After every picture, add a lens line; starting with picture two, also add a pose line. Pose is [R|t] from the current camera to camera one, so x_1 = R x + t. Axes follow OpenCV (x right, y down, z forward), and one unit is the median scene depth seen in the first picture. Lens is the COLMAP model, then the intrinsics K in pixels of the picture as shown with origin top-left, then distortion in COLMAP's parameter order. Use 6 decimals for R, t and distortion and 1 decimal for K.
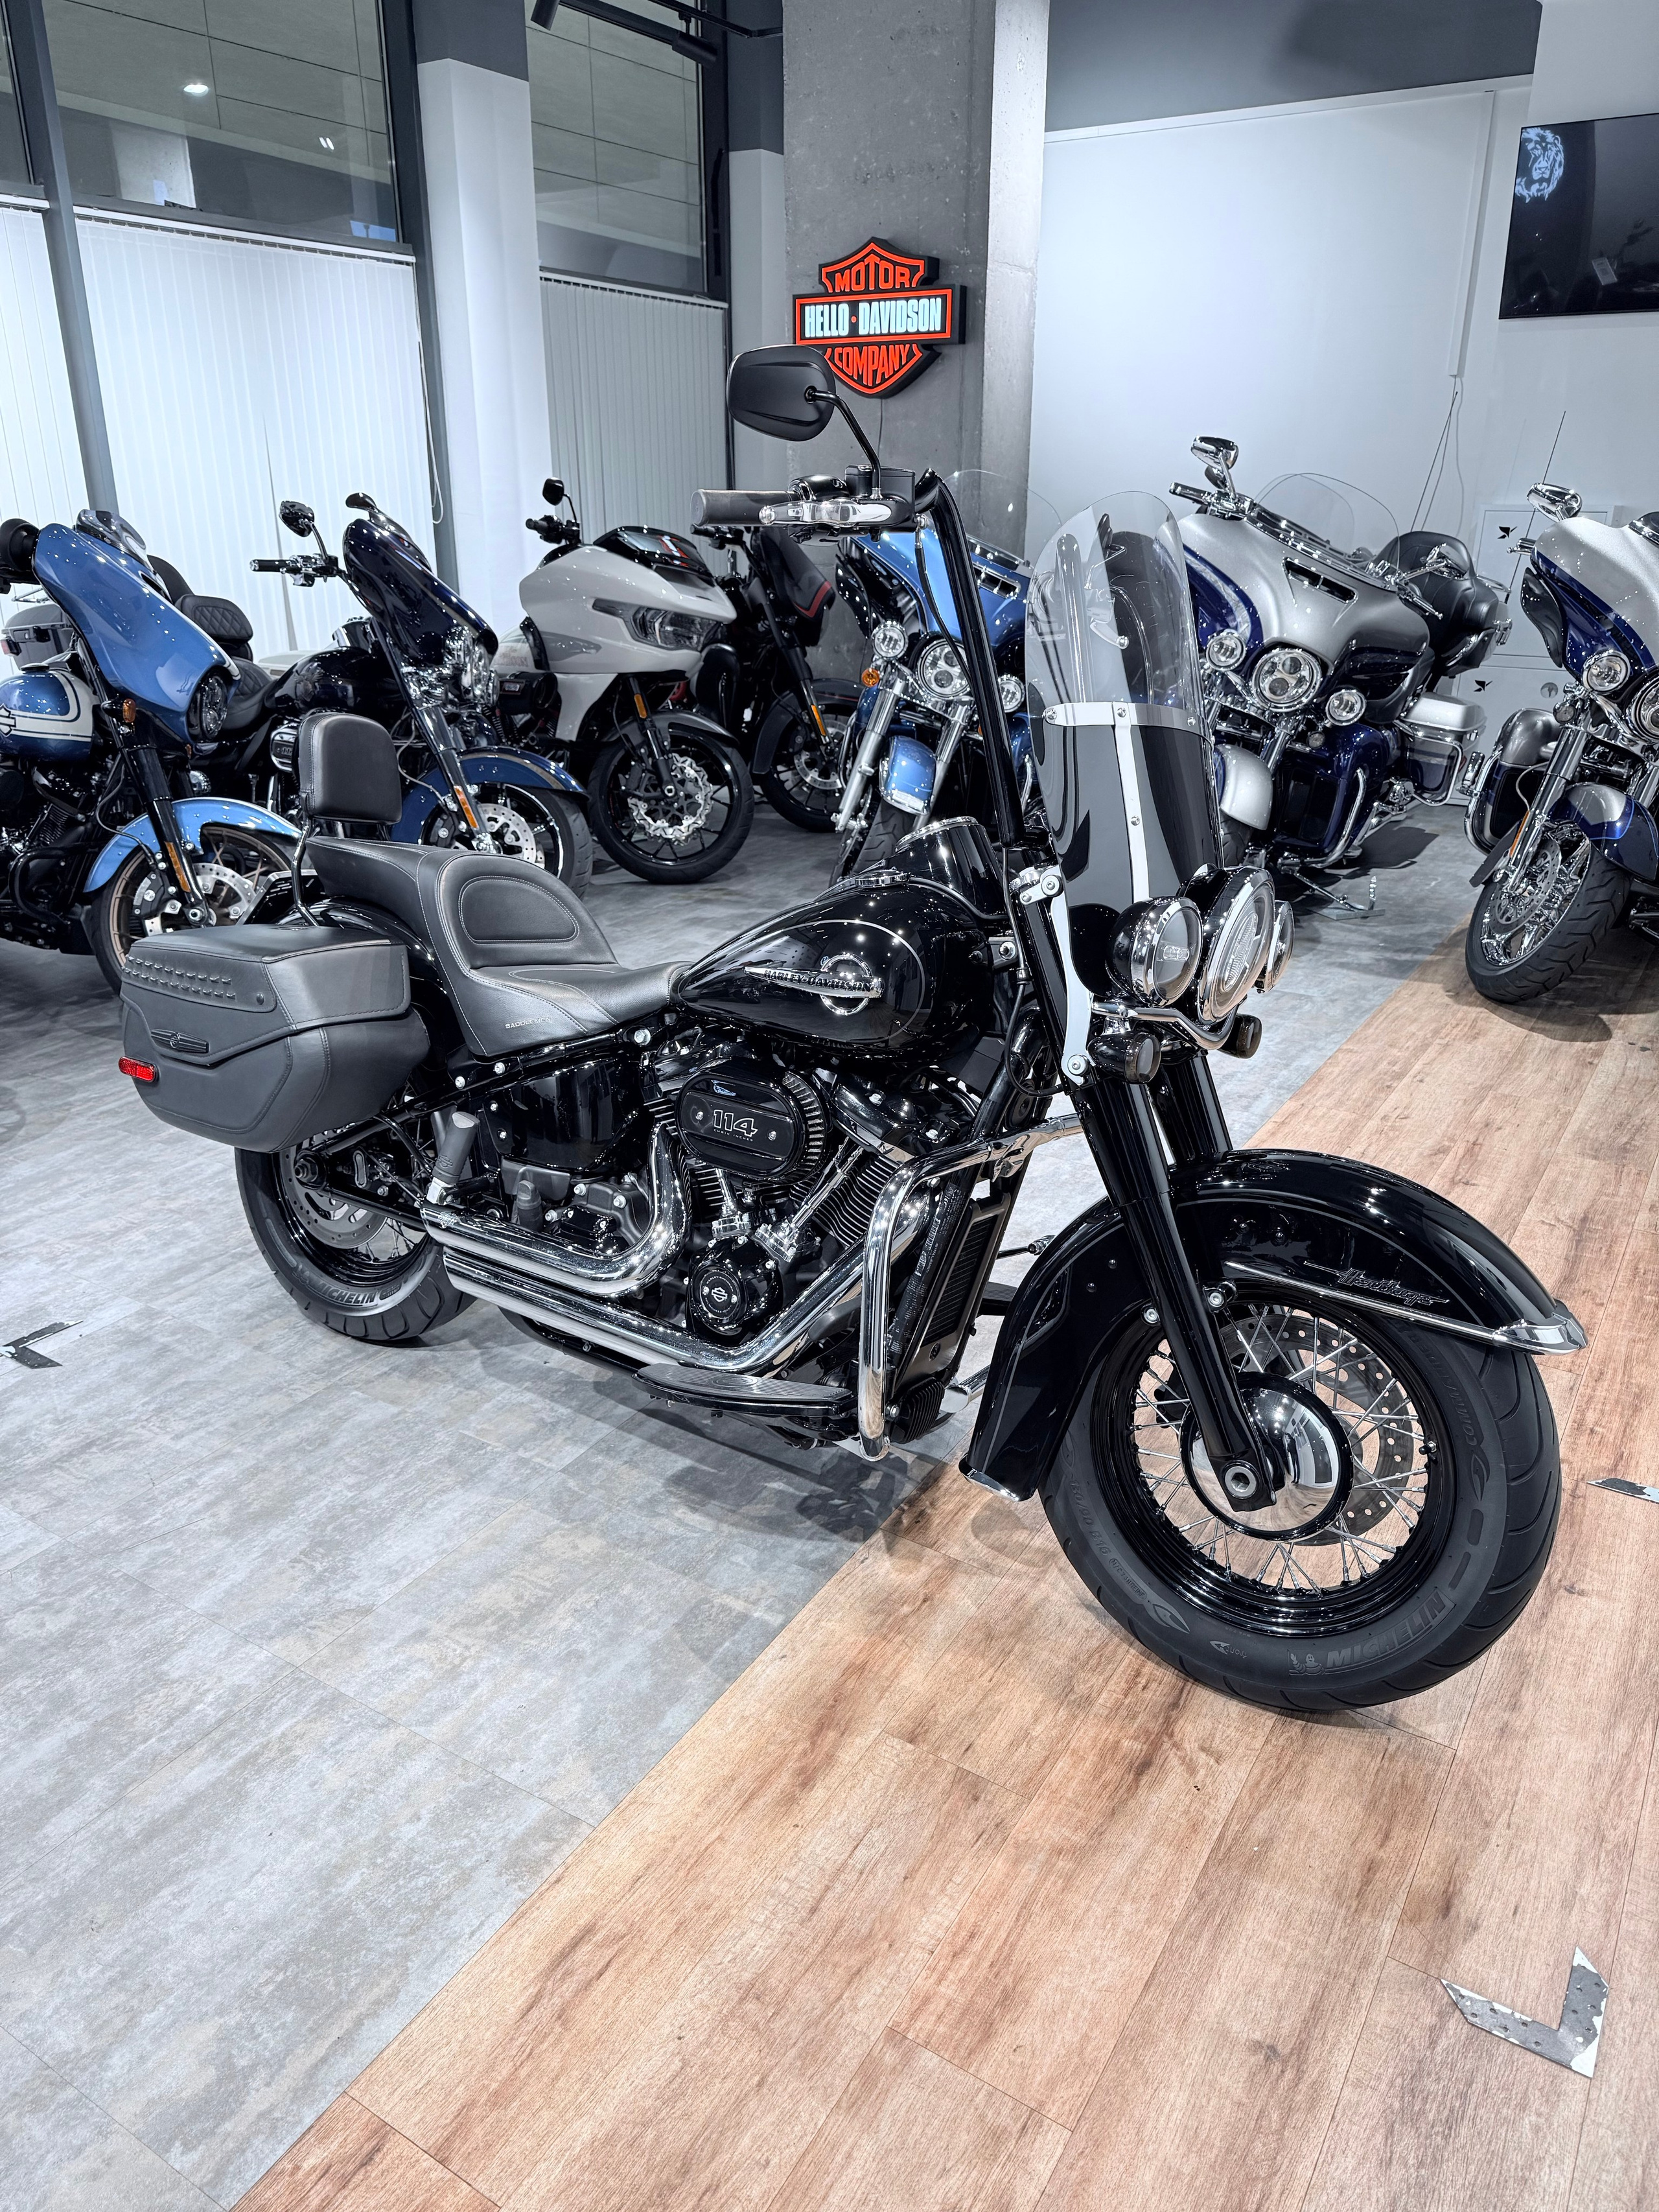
lens RADIAL K [[1536.9, 0, 835.0], [0, 1536.9, 1117.1], [0, 0, 1]] dist [0.030372, -0.042849]
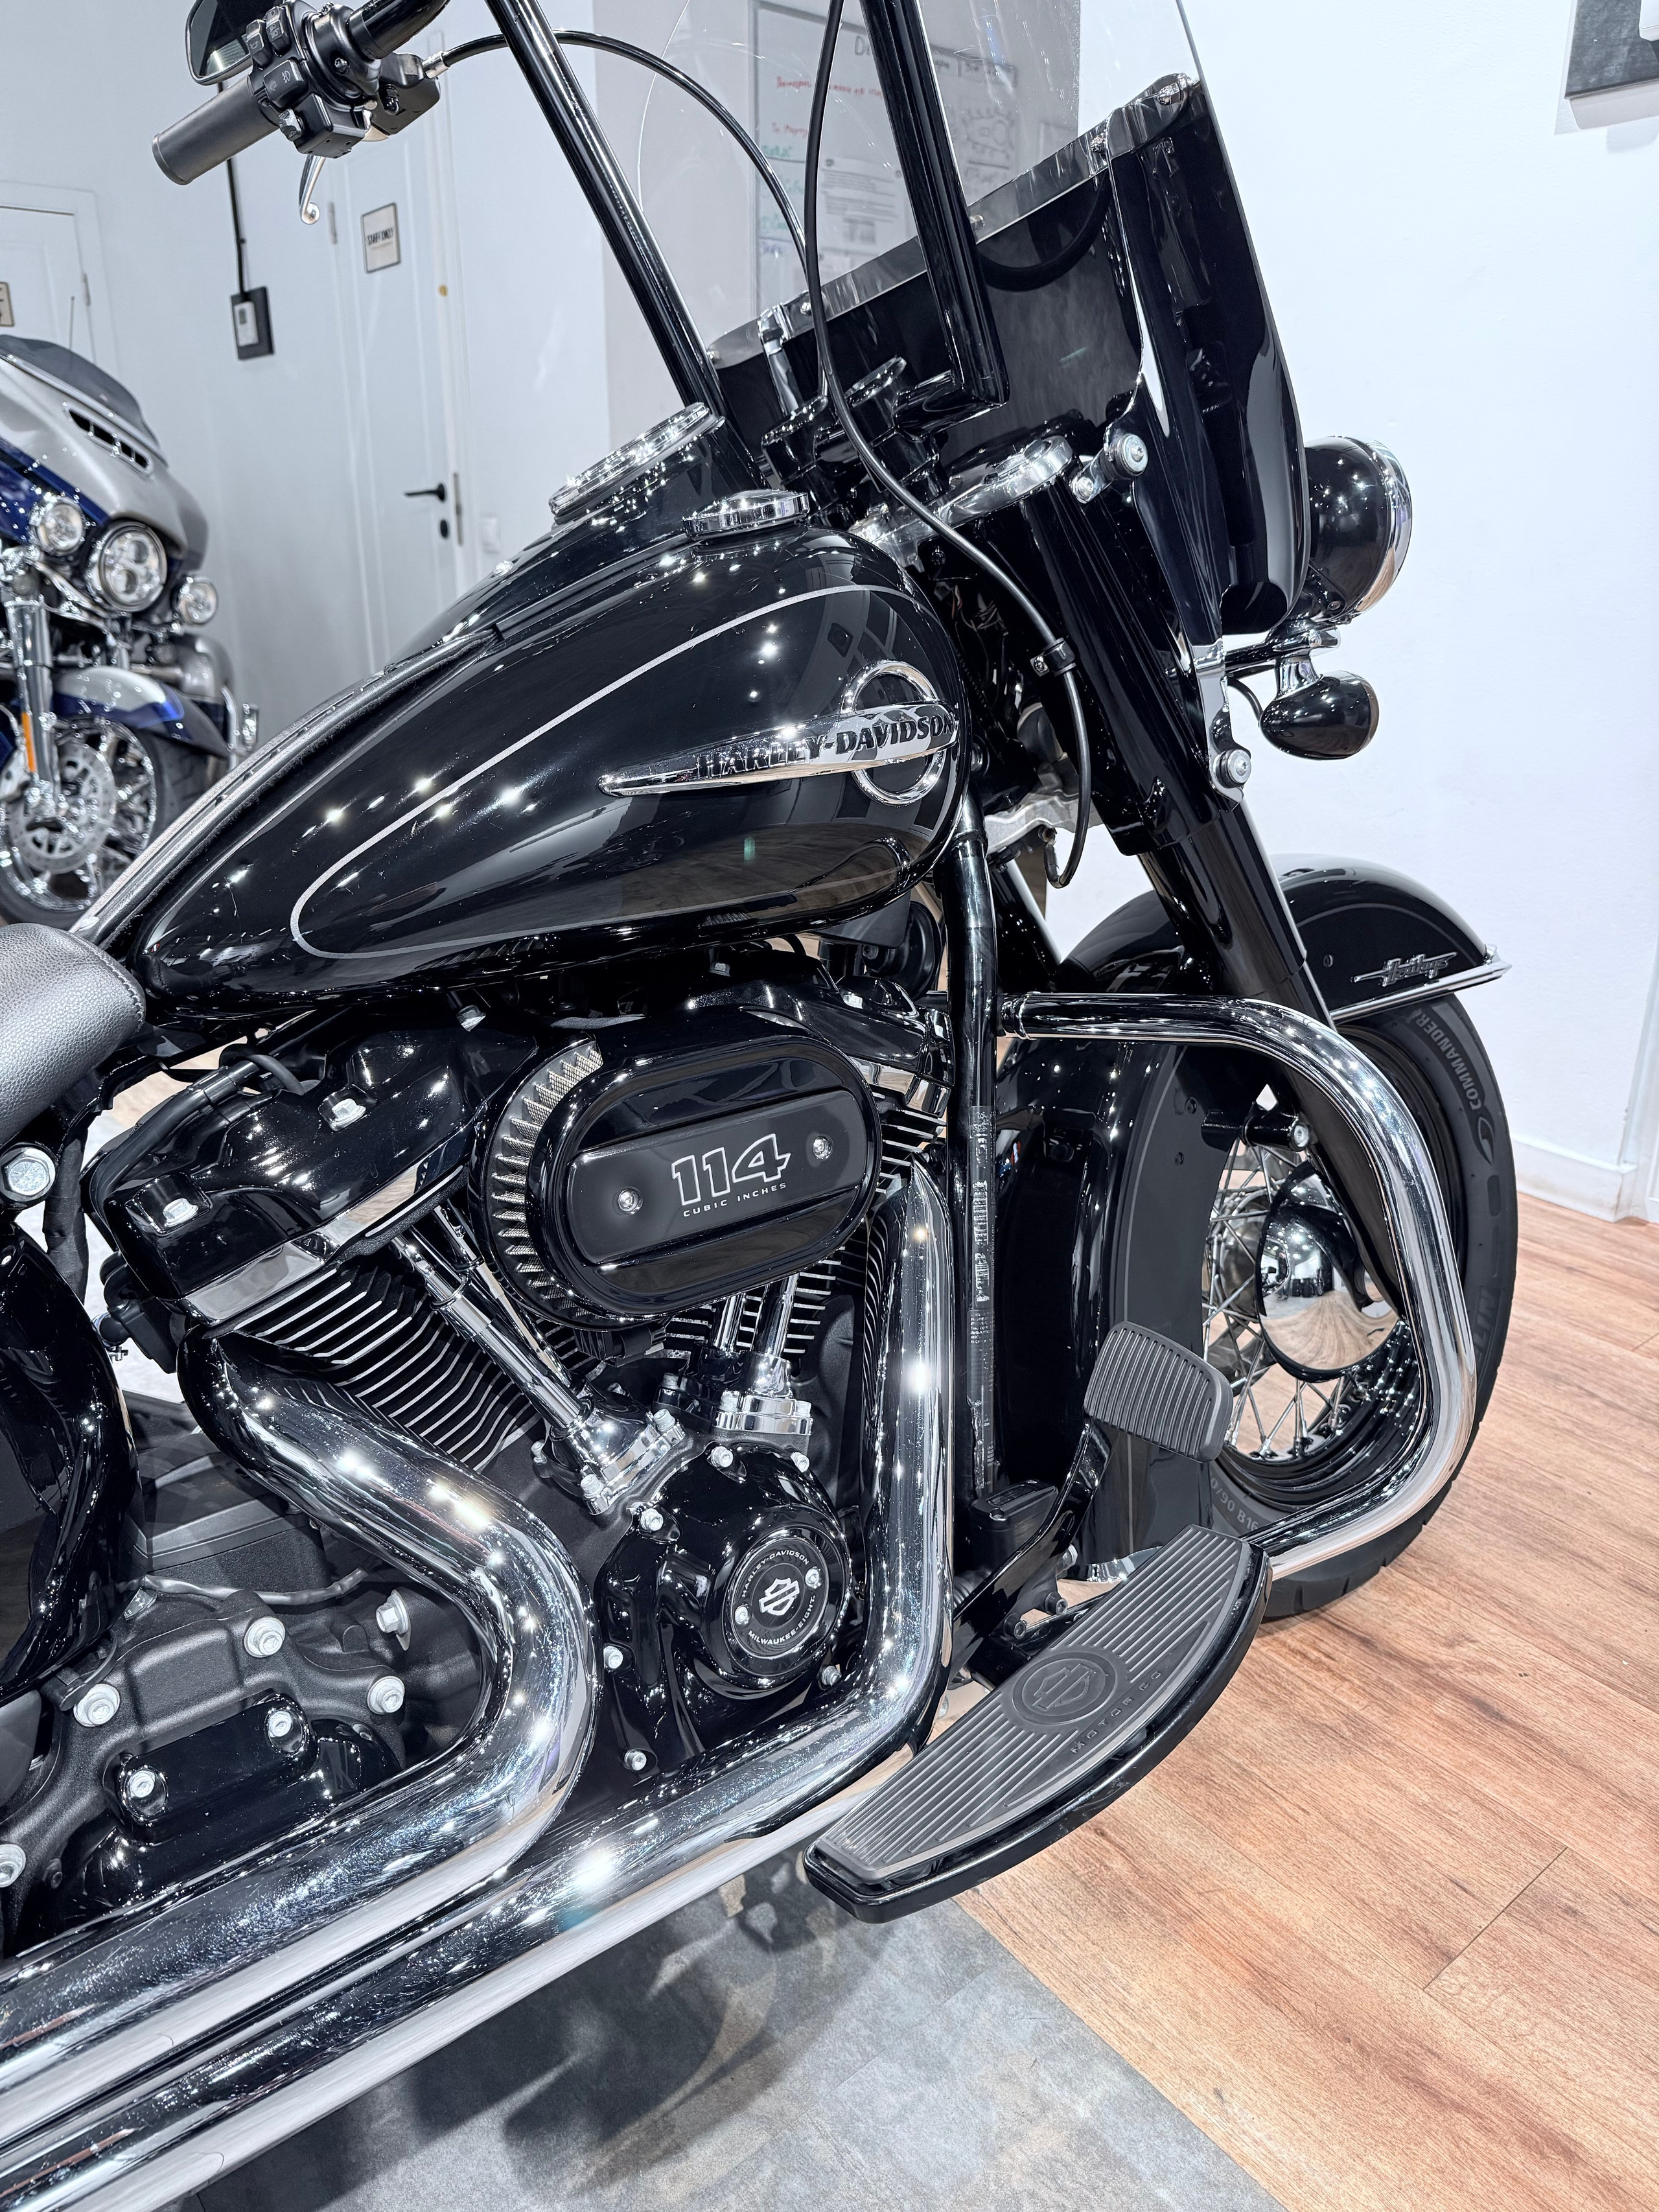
lens RADIAL K [[1566.2, 0, 829.5], [0, 1566.2, 1106.0], [0, 0, 1]] dist [-0.001269, 0.000405]
pose [[0.323459, -0.329065, 0.887181, -0.198271], [0.353134, 0.911825, 0.209456, -0.042184], [-0.877878, 0.245544, 0.411142, 0.393293]]
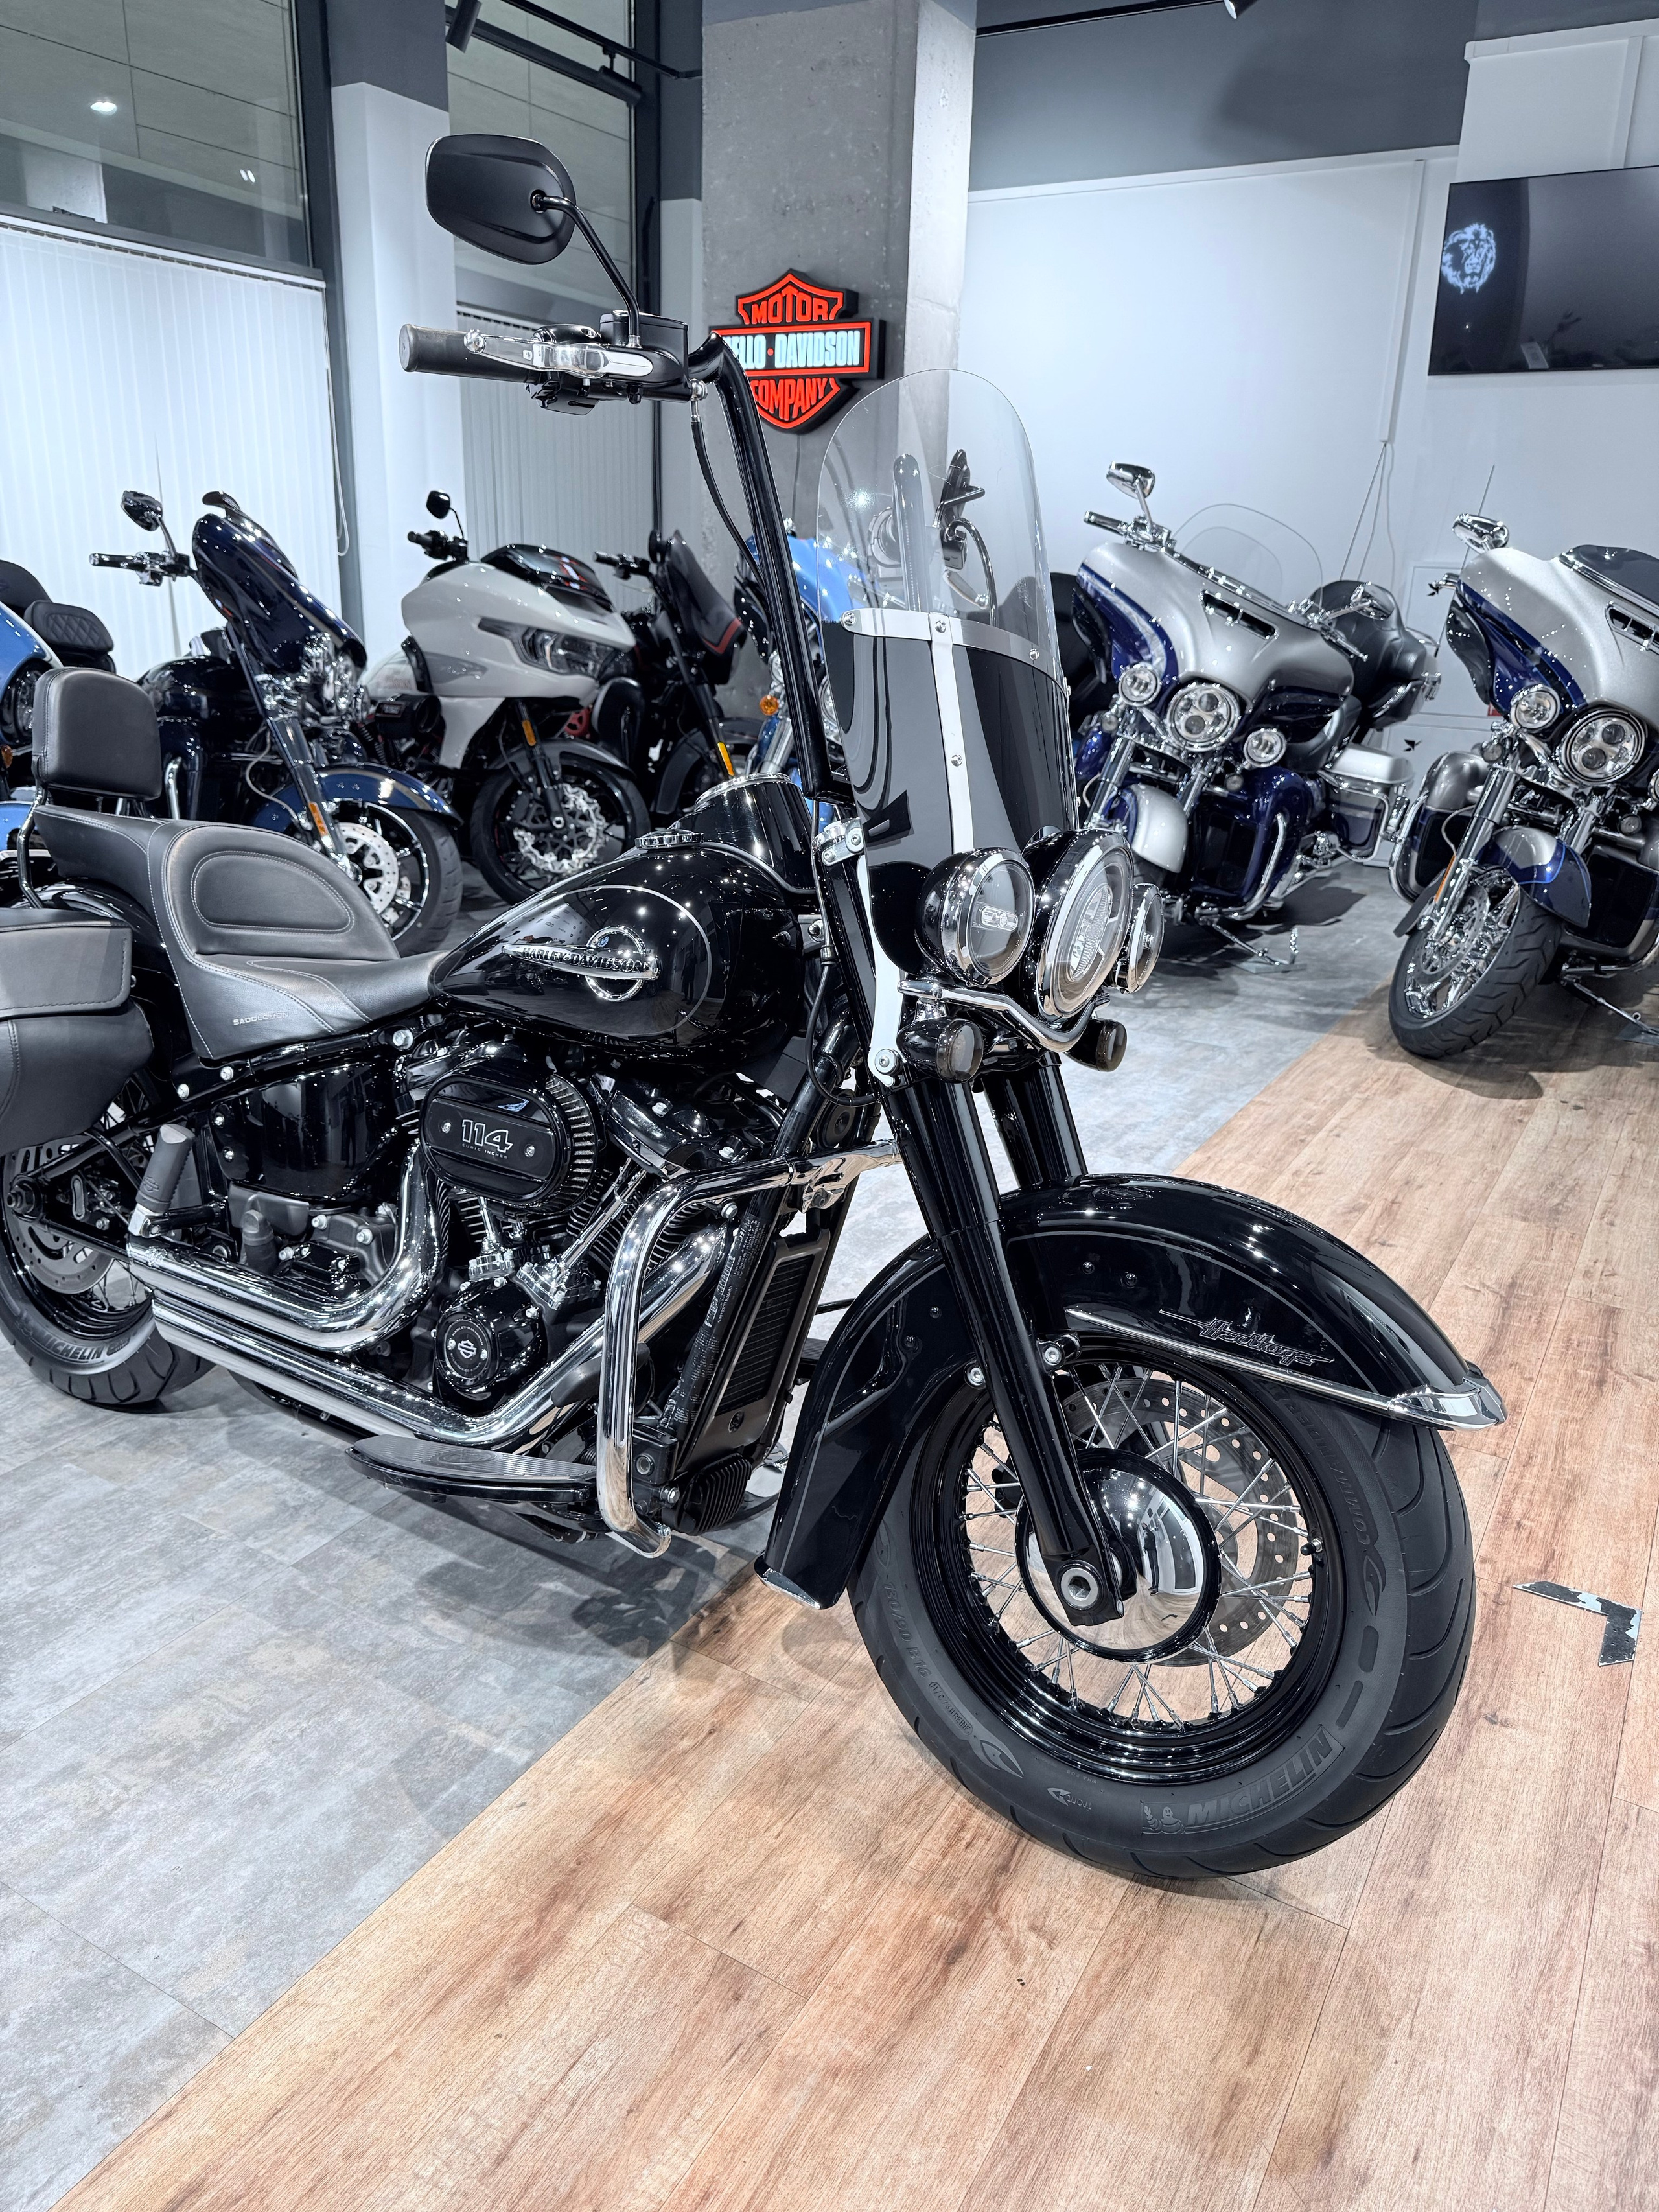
lens RADIAL K [[1544.4, 0, 835.1], [0, 1544.4, 1119.3], [0, 0, 1]] dist [0.027957, -0.044676]
pose [[0.999202, 0.018839, 0.035215, 0.044496], [-0.017133, 0.998694, -0.048136, 0.015399], [-0.036076, 0.047494, 0.998220, 0.083867]]
